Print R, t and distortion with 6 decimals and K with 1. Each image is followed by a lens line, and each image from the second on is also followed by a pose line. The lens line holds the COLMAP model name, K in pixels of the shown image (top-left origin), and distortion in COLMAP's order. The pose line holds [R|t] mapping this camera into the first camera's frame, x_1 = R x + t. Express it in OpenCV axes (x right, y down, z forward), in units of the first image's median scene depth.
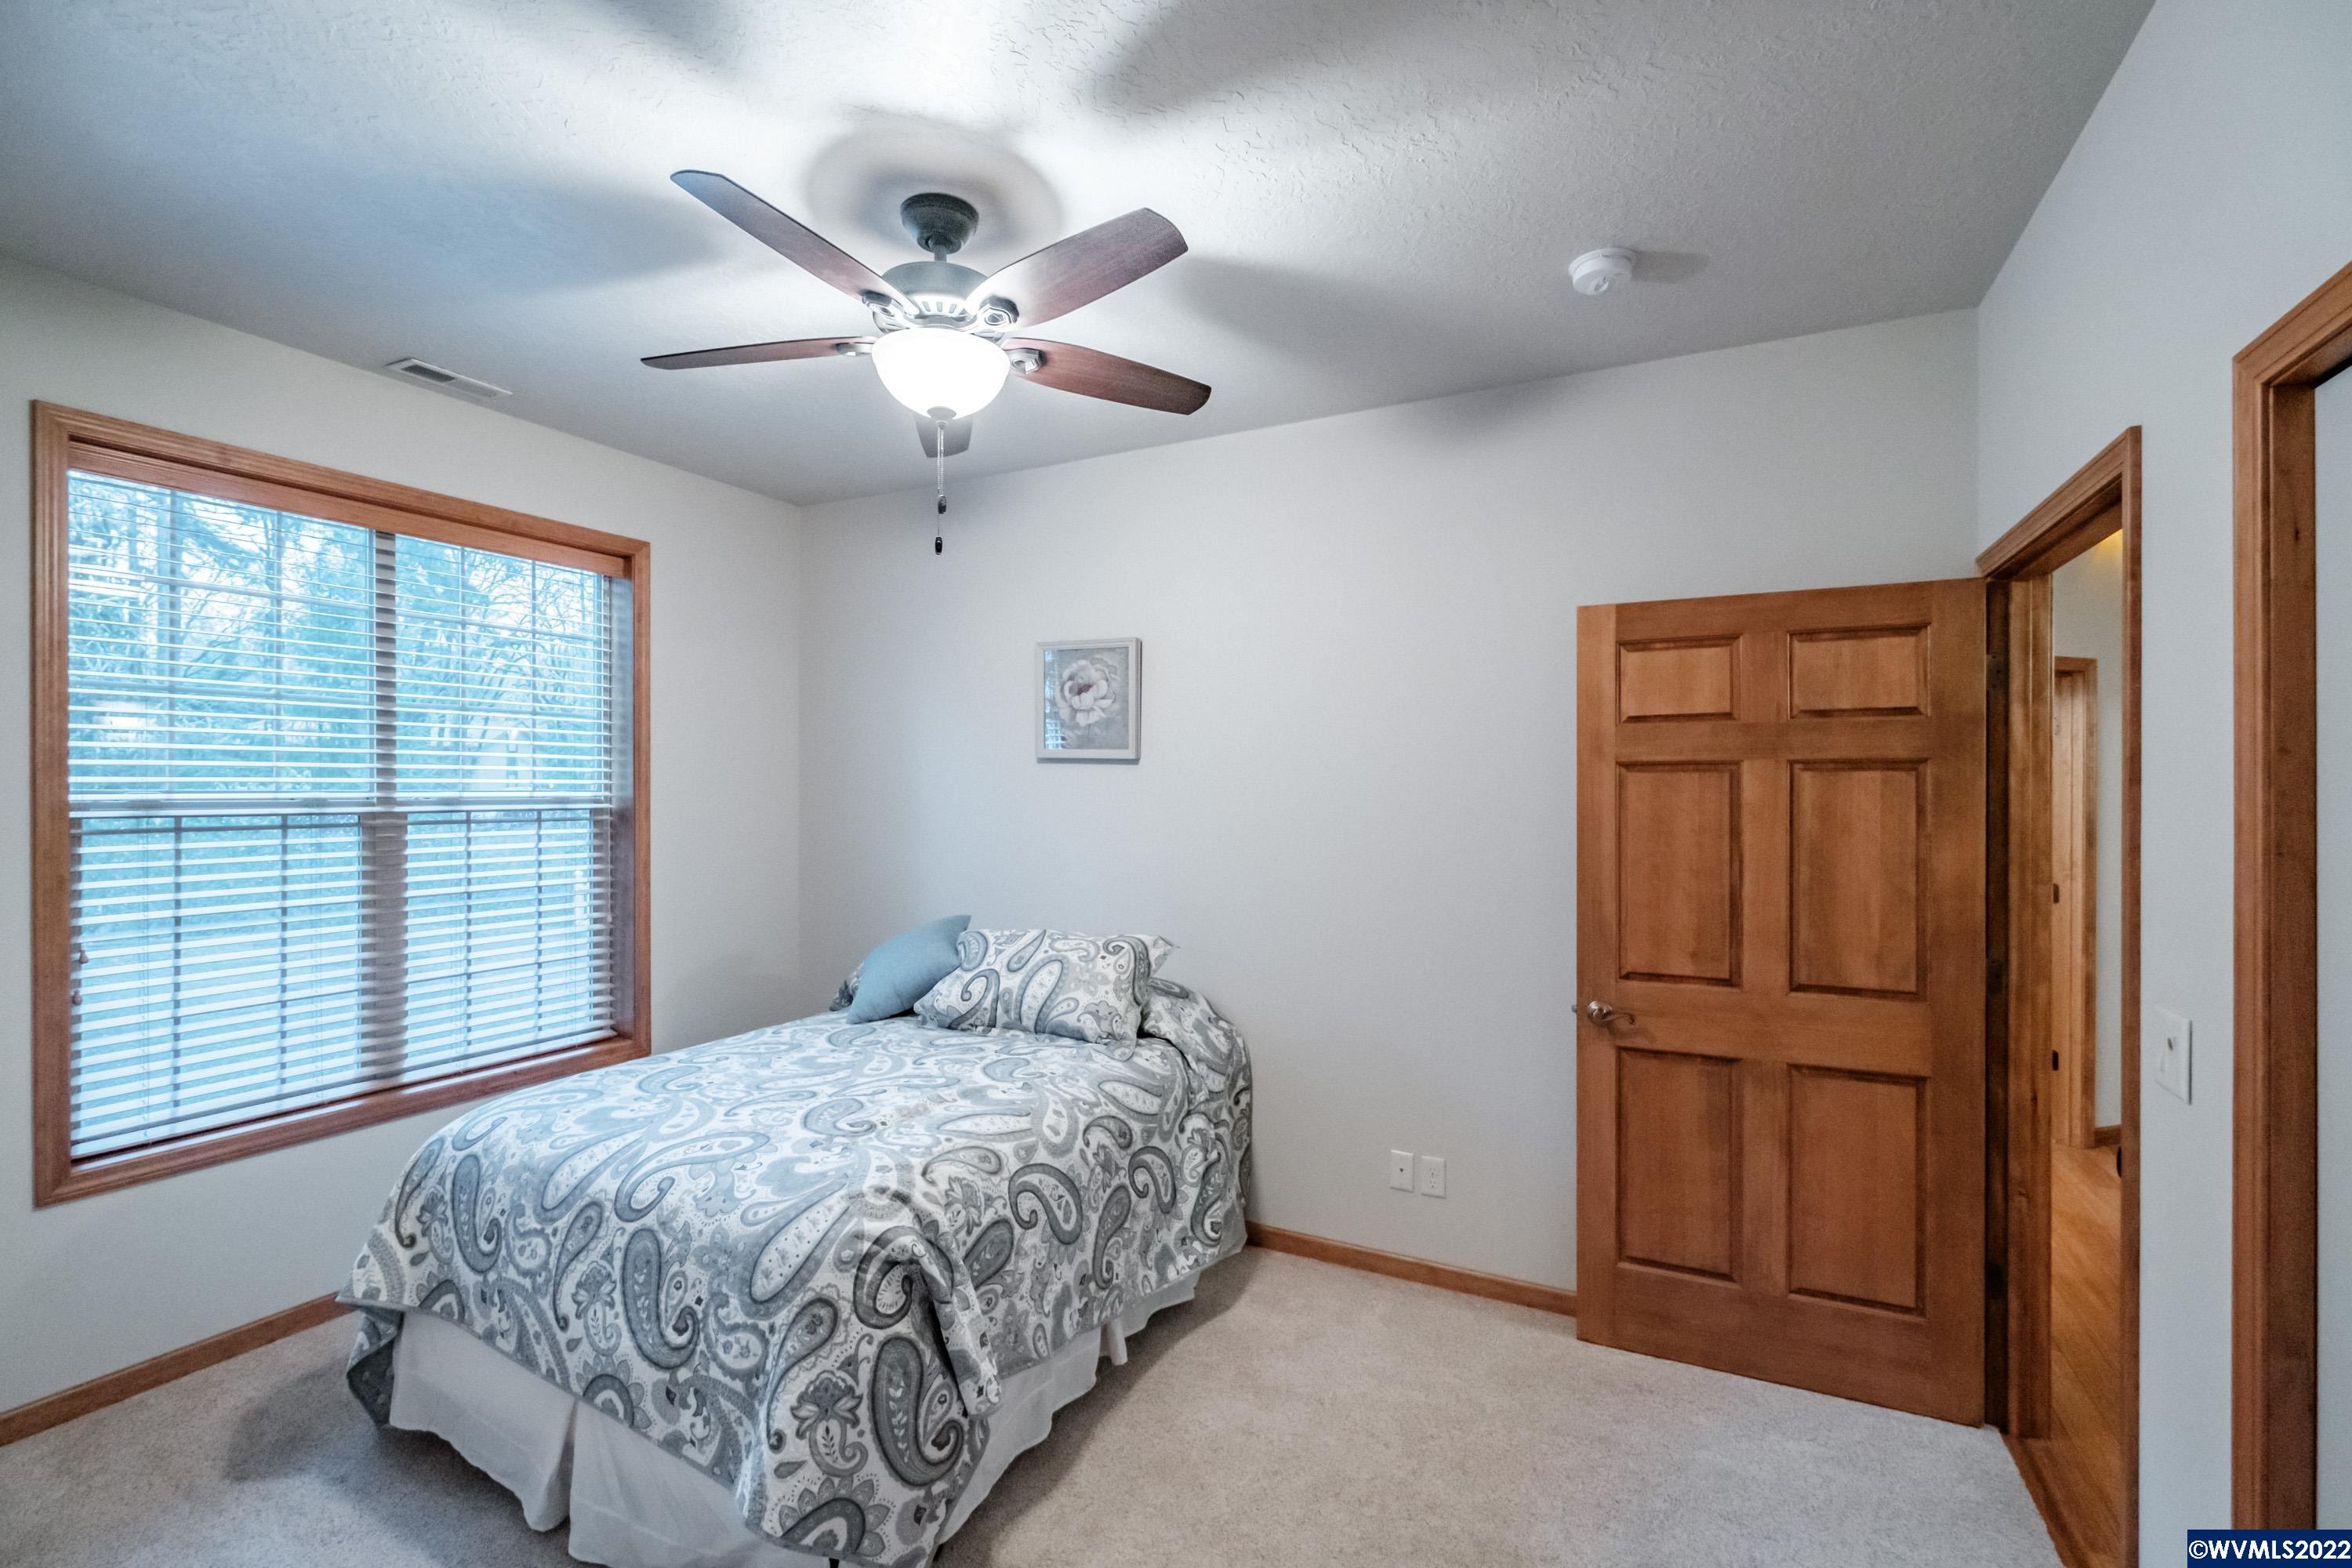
lens RADIAL K [[1022.5, 0, 1175.1], [0, 1022.5, 793.1], [0, 0, 1]] dist [0.001144, -0.000262]
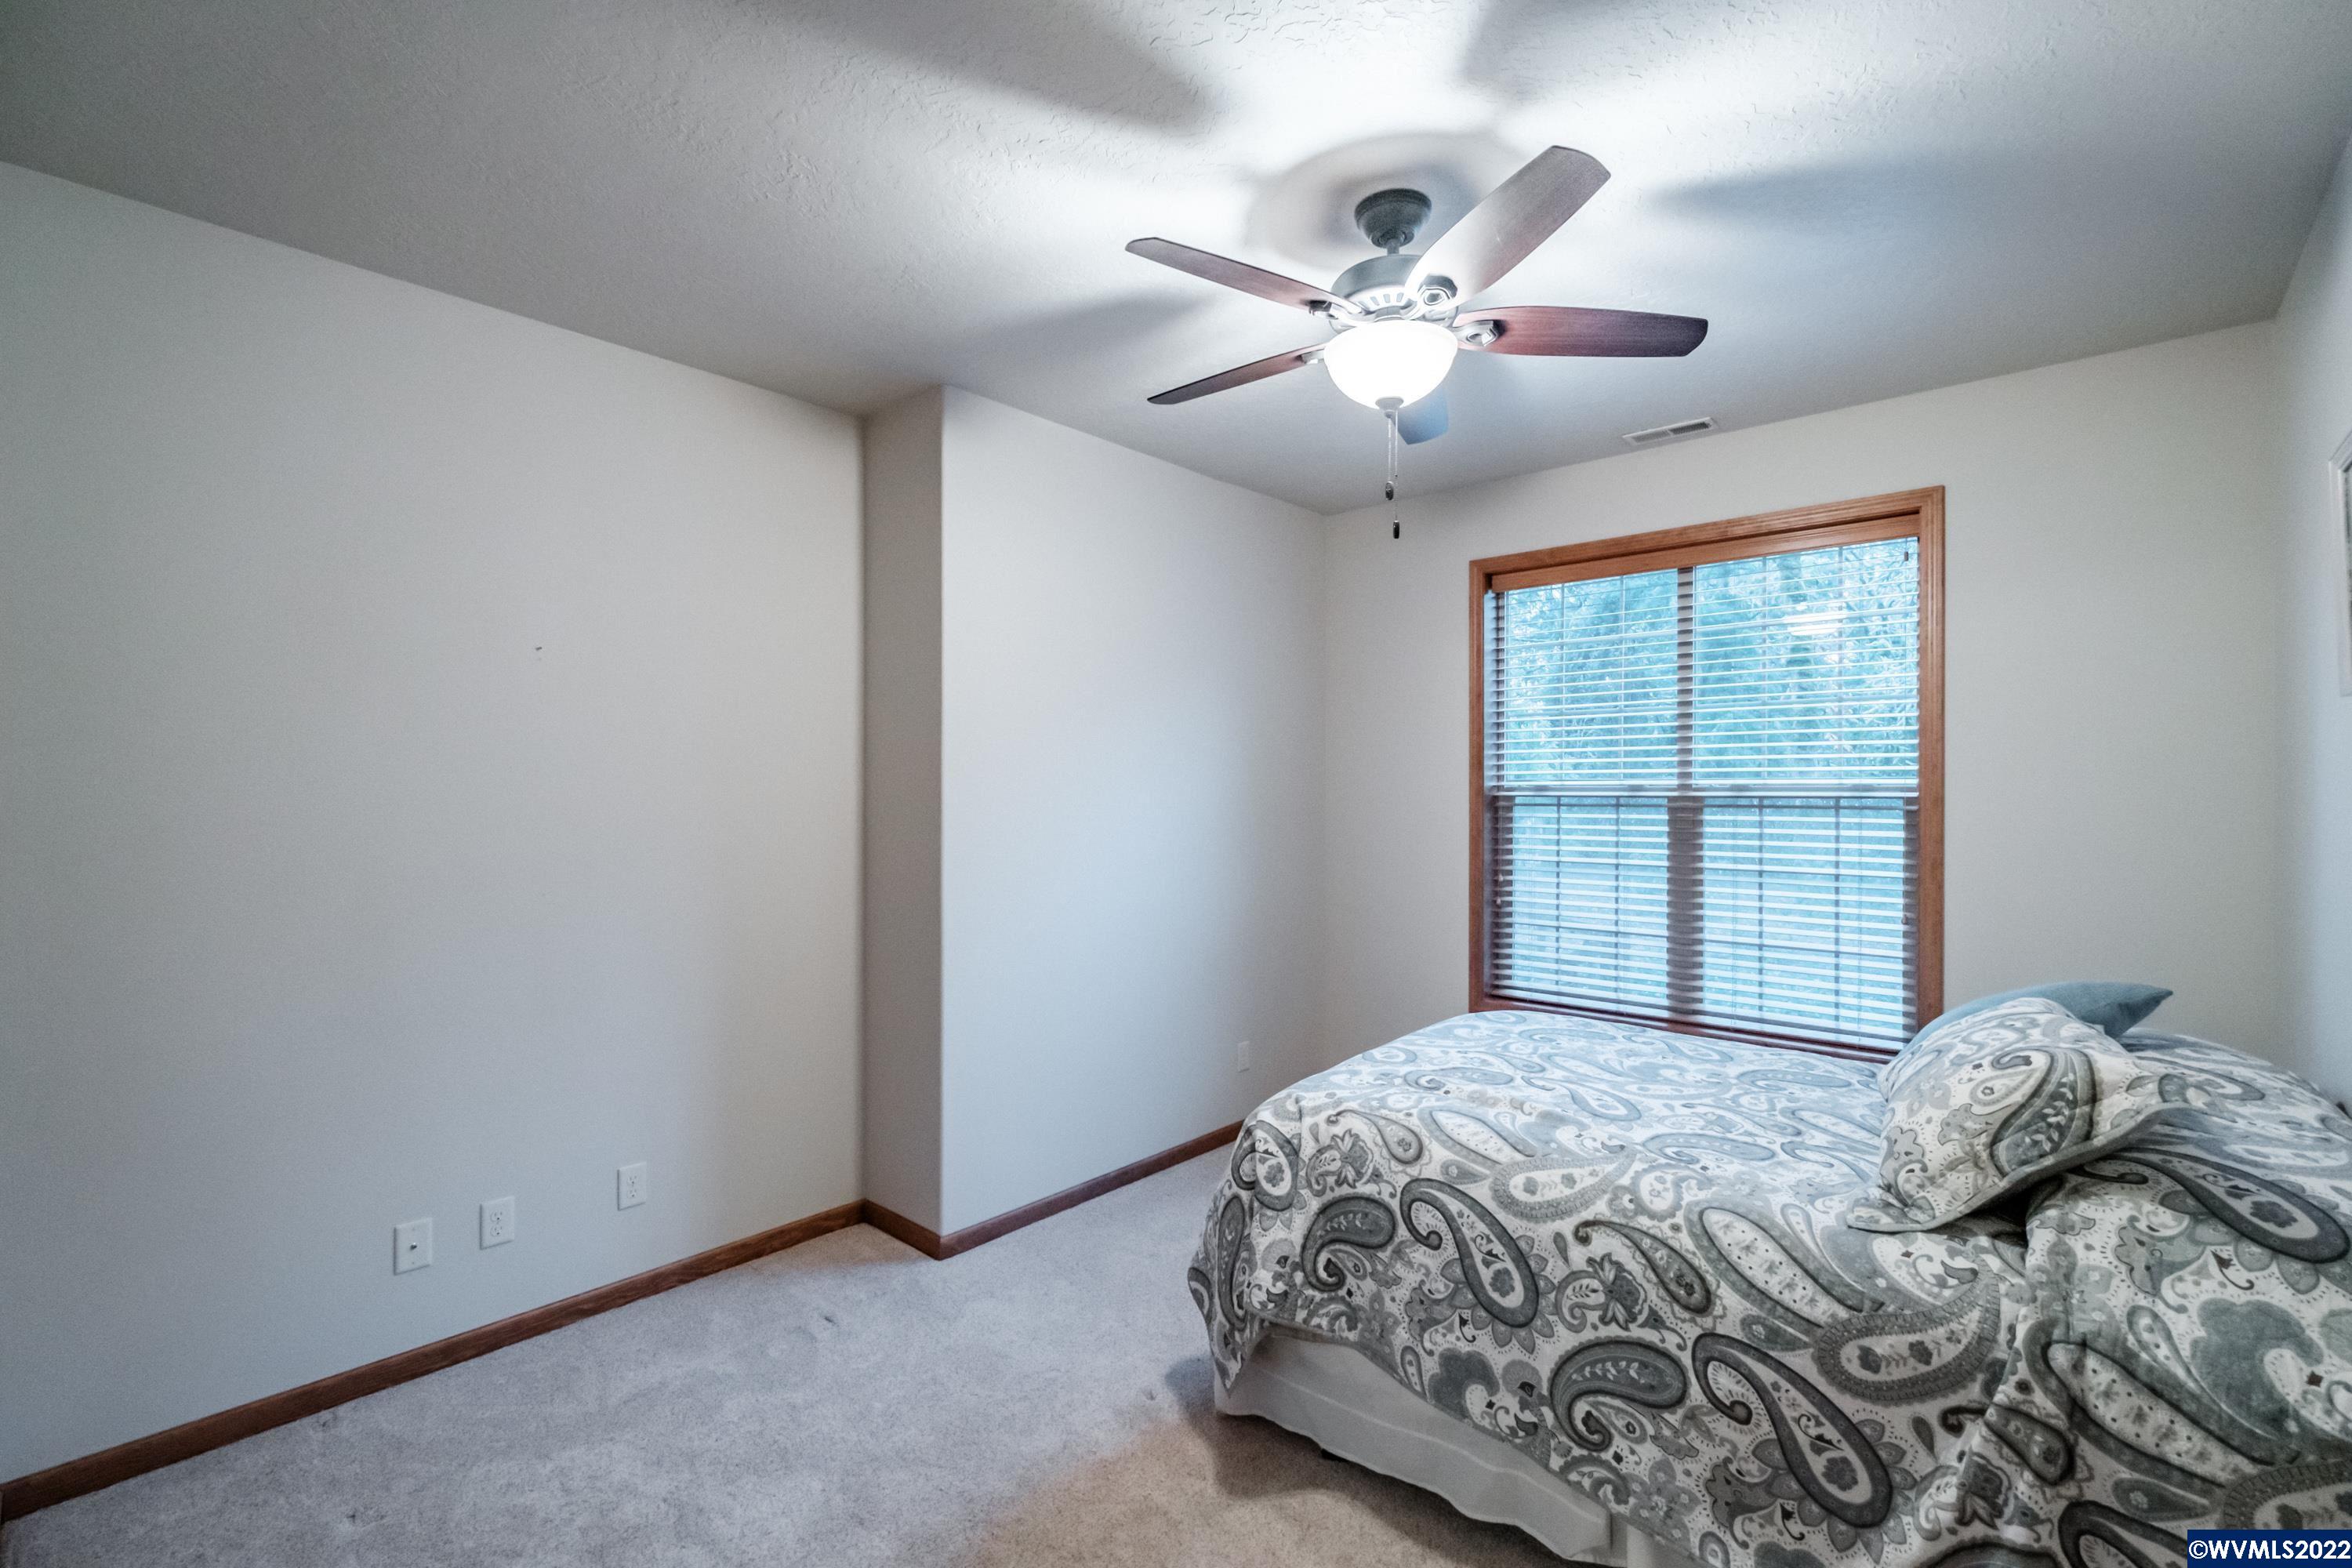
lens RADIAL K [[1022.5, 0, 1175.1], [0, 1022.5, 793.1], [0, 0, 1]] dist [0.001144, -0.000262]
pose [[-0.247968, 0.002067, -0.968766, 0.701842], [-0.005982, 0.999975, 0.003665, 0.017365], [0.968750, 0.006704, -0.247949, 0.886505]]
